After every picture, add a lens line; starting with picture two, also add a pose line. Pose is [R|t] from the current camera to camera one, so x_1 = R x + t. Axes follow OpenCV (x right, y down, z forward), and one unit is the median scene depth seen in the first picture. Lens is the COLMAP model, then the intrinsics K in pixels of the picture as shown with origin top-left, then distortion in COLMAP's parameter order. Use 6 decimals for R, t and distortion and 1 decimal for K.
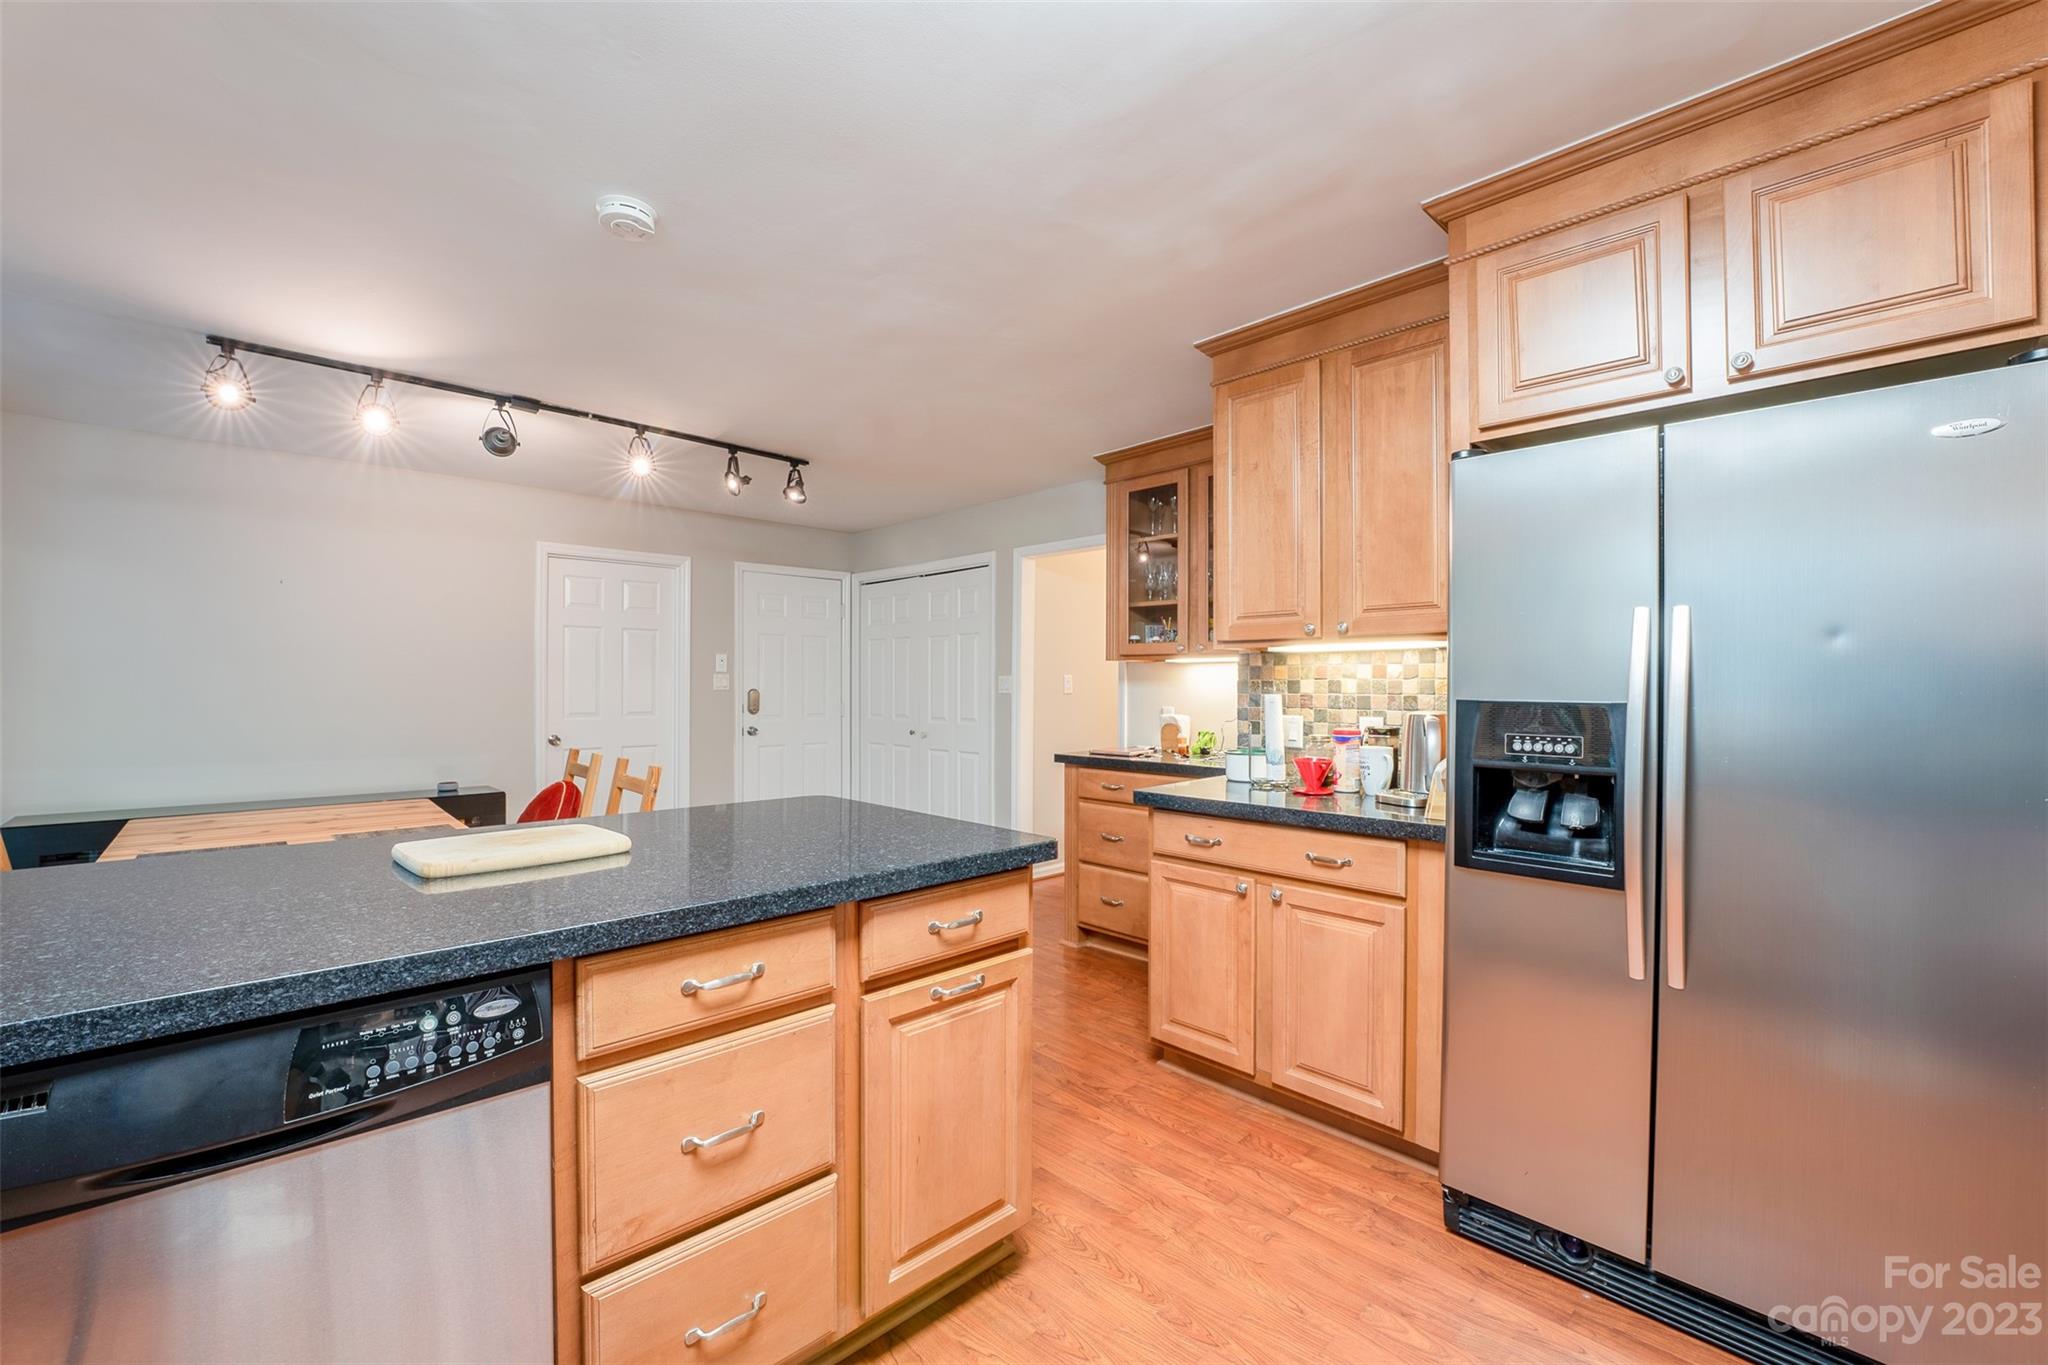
lens RADIAL K [[832.5, 0, 1020.7], [0, 832.5, 681.6], [0, 0, 1]] dist [-0.026008, 0.002152]
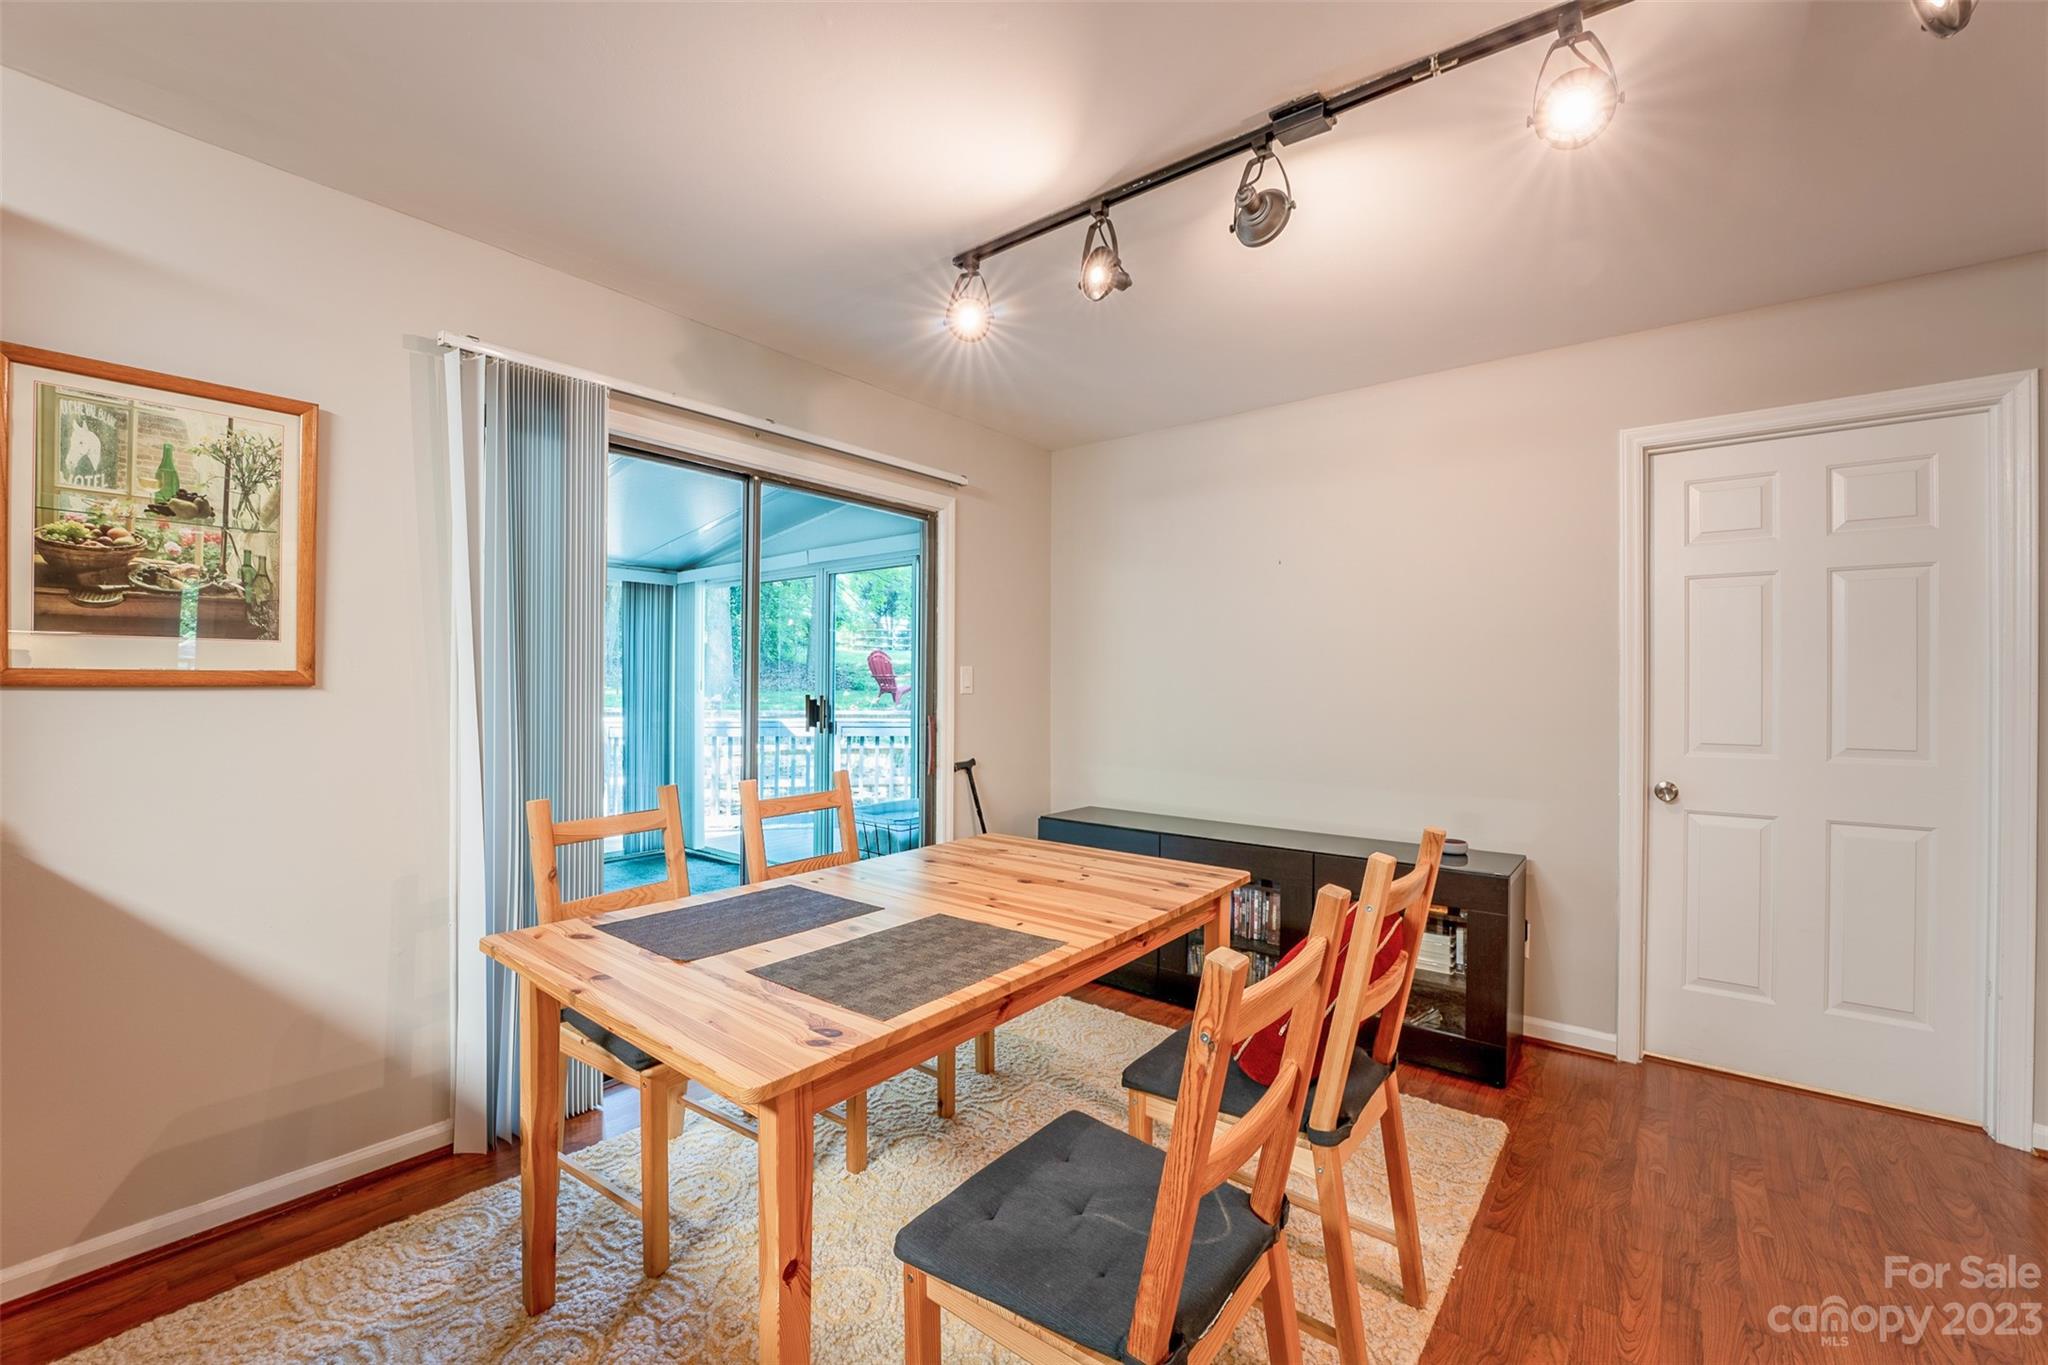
lens RADIAL K [[832.5, 0, 1014.9], [0, 832.5, 682.2], [0, 0, 1]] dist [-0.026008, 0.002152]
pose [[0.129398, -0.005197, -0.991579, -0.258775], [-0.002501, 0.999981, -0.005568, 0.011220], [0.991590, 0.003200, 0.129383, 1.480342]]
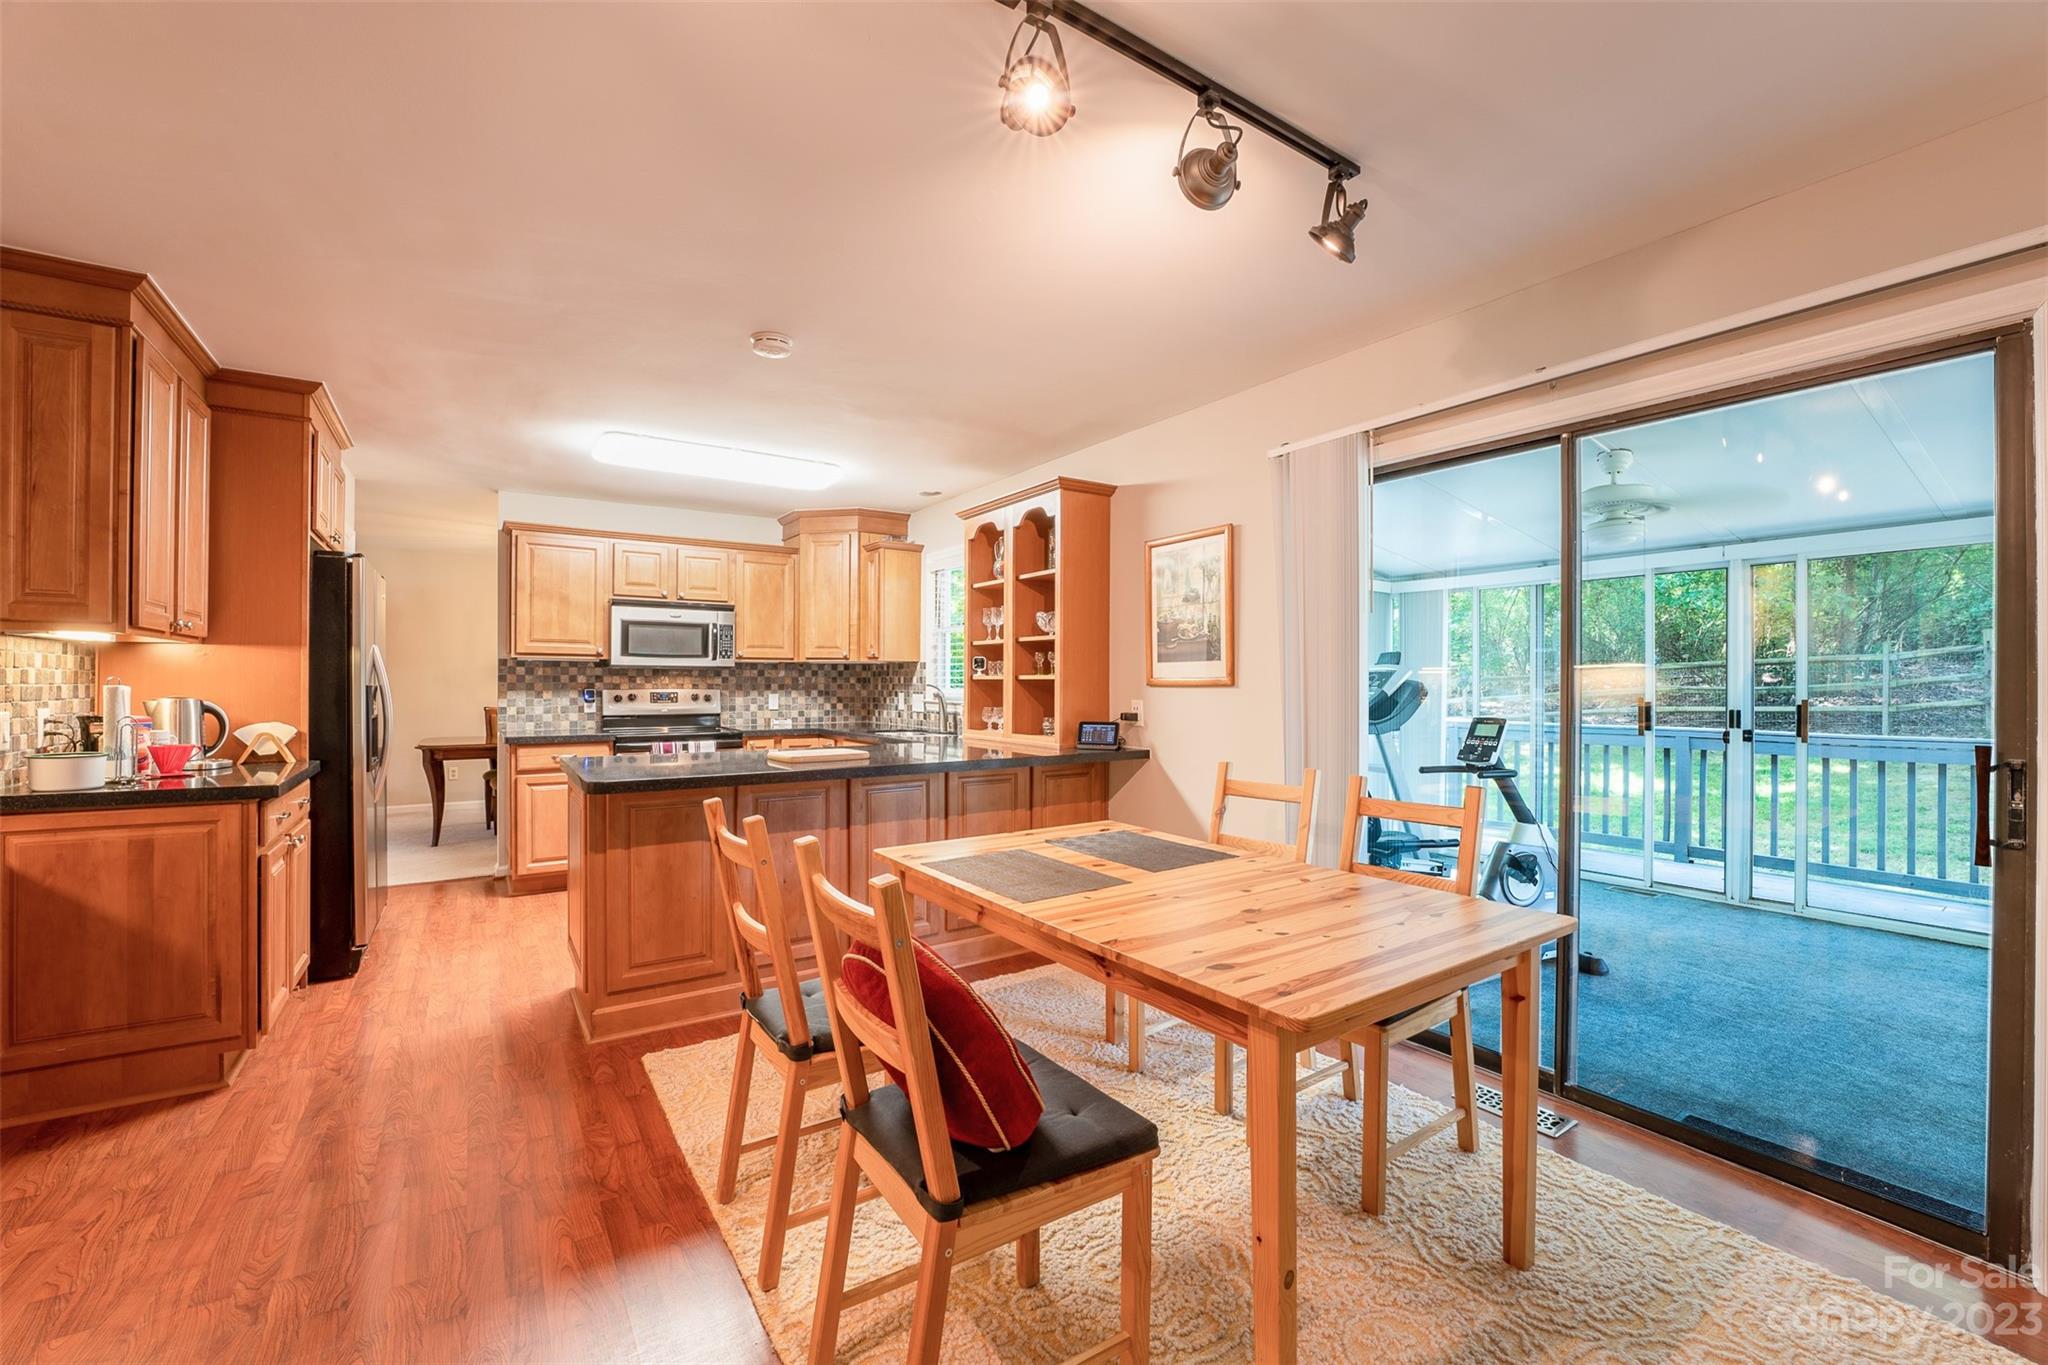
lens RADIAL K [[832.5, 0, 1023.5], [0, 832.5, 681.9], [0, 0, 1]] dist [-0.026008, 0.002152]
pose [[-0.985540, -0.004630, 0.169381, -1.323867], [-0.005815, 0.999962, -0.006499, 0.017869], [-0.169345, -0.007390, -0.985529, 2.684652]]
